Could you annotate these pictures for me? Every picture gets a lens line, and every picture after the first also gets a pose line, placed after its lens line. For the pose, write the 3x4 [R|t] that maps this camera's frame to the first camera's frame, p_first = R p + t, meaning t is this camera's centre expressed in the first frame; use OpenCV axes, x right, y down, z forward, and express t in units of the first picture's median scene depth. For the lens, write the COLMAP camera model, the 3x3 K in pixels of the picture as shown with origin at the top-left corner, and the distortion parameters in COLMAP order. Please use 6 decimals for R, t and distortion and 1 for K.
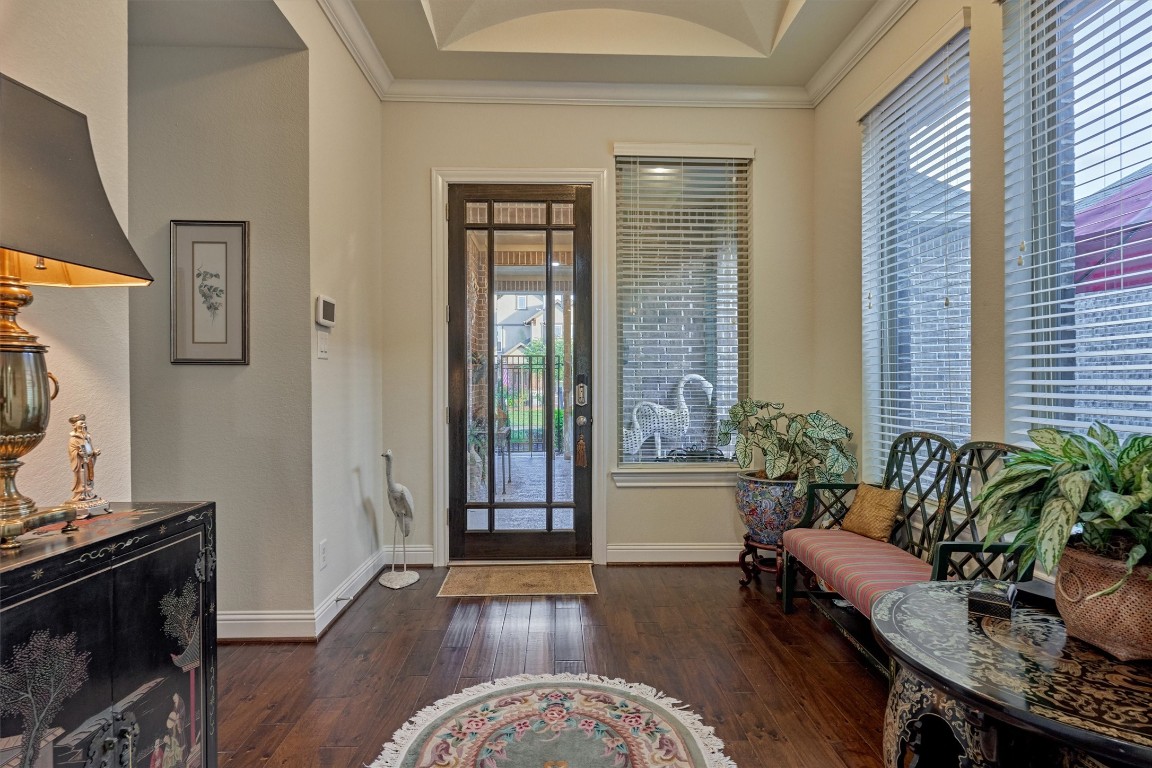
lens RADIAL K [[443.1, 0, 591.5], [0, 443.1, 382.0], [0, 0, 1]] dist [-0.000367, -0.000008]
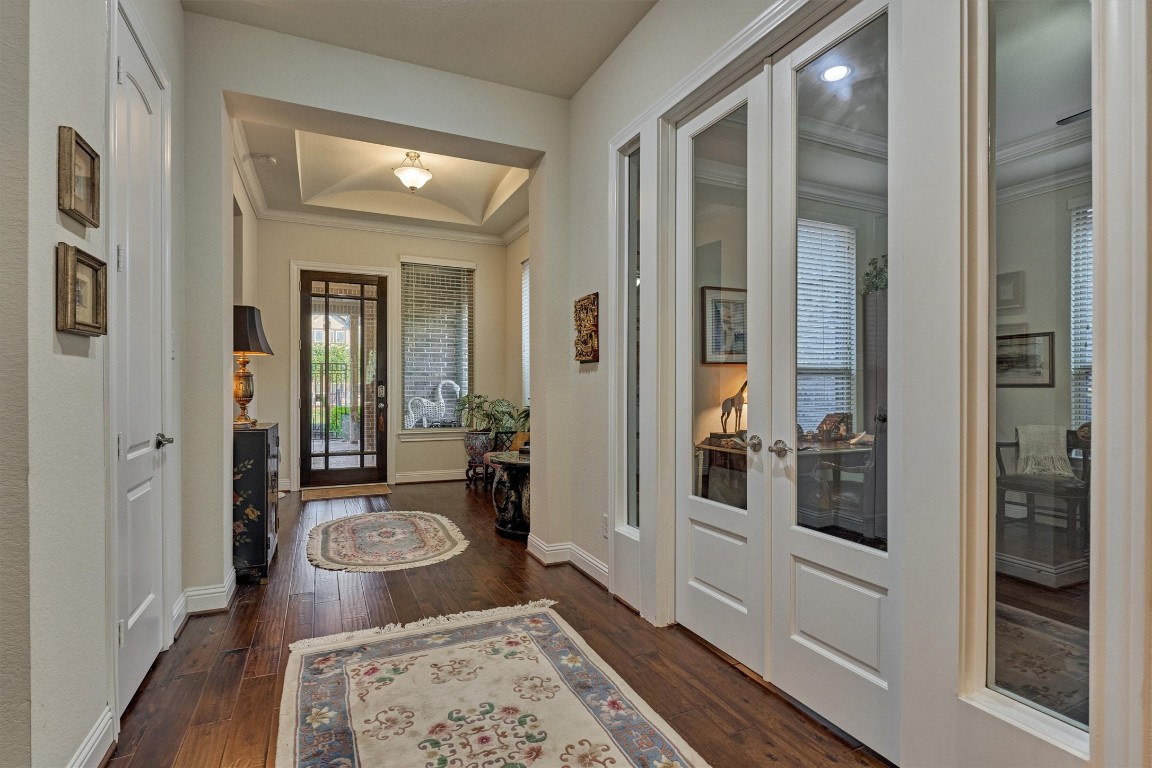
lens RADIAL K [[556.5, 0, 576.0], [0, 556.5, 384.0], [0, 0, 1]] dist [-0.002489, -0.000287]
pose [[0.917822, 0.002884, 0.396982, -0.194594], [-0.002244, 0.999995, -0.002075, 0.000874], [-0.396986, 0.001014, 0.917824, -1.405536]]
